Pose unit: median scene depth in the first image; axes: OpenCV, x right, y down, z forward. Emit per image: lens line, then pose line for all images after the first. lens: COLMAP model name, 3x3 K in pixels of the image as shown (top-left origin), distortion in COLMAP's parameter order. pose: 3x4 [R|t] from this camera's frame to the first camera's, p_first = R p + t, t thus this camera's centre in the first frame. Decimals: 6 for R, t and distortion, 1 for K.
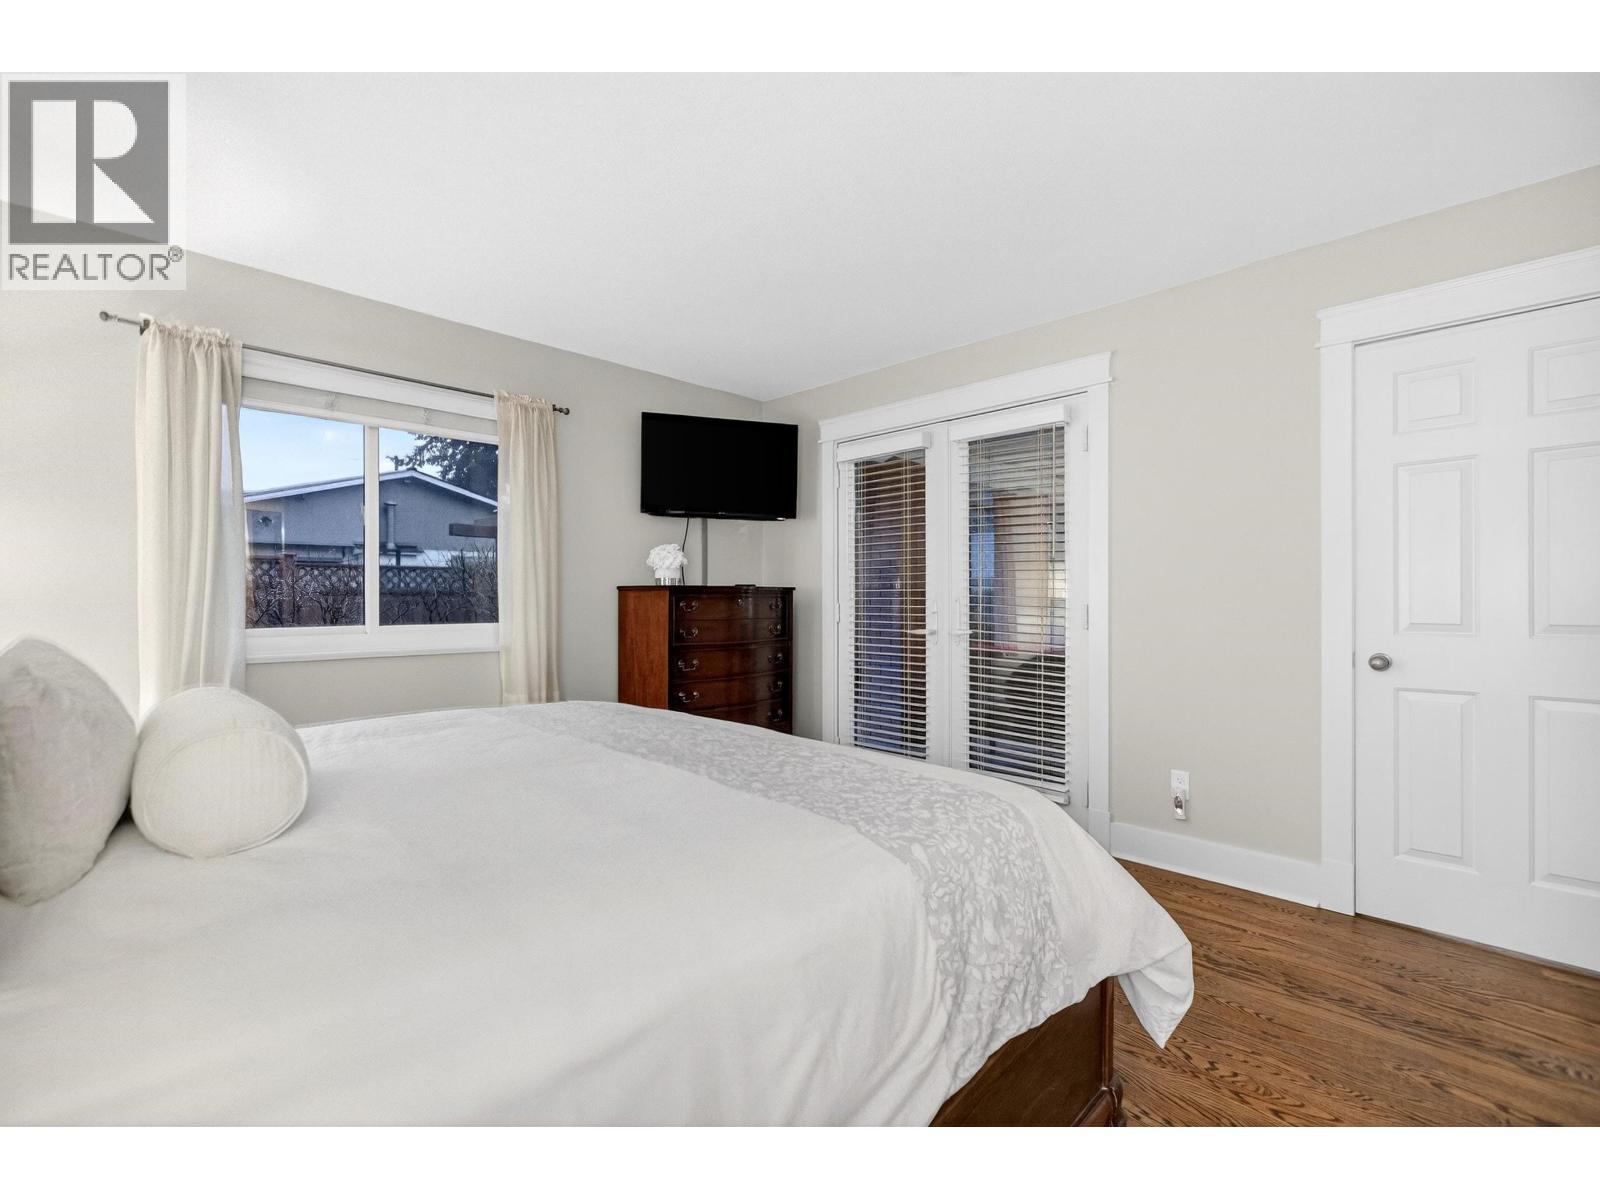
lens RADIAL K [[722.6, 0, 793.6], [0, 722.6, 617.3], [0, 0, 1]] dist [-0.011450, 0.000458]
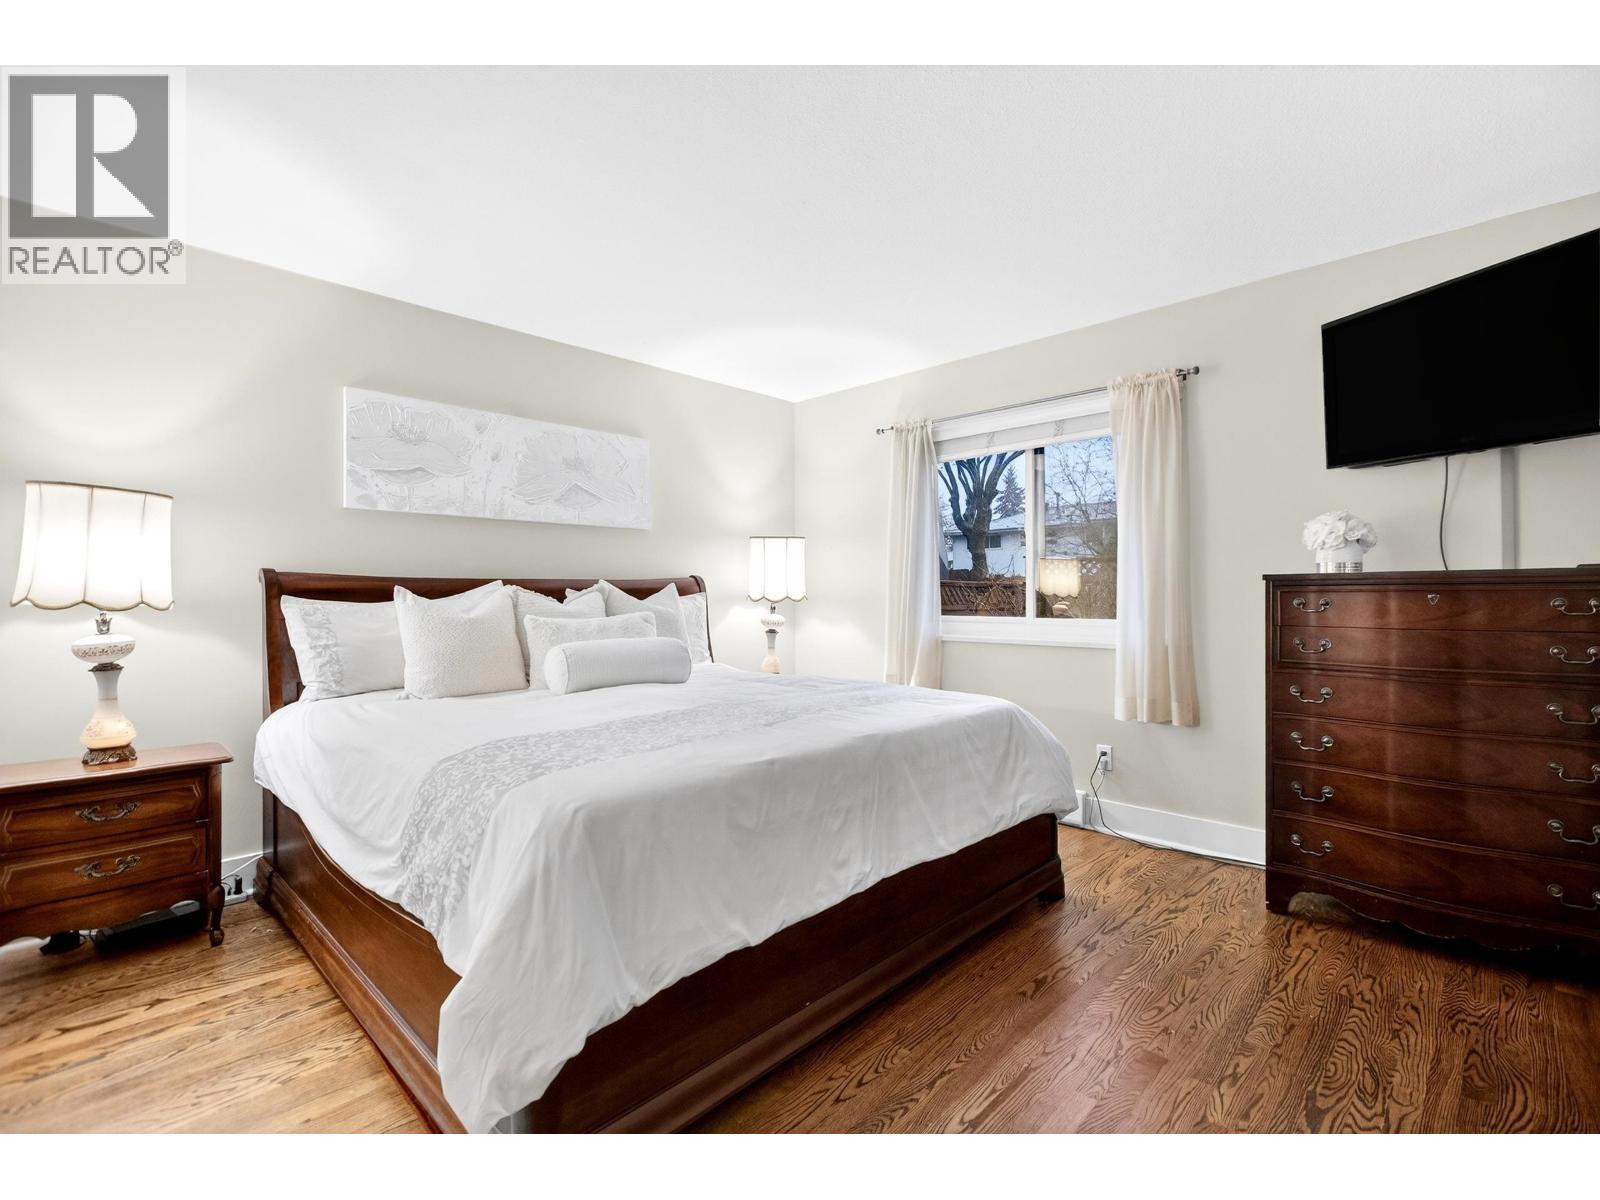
lens RADIAL K [[722.6, 0, 793.6], [0, 722.6, 617.3], [0, 0, 1]] dist [-0.011450, 0.000458]
pose [[0.005286, 0.023326, -0.999714, 0.522801], [-0.023318, 0.999459, 0.023196, -0.008058], [0.999714, 0.023189, 0.005827, 0.536609]]
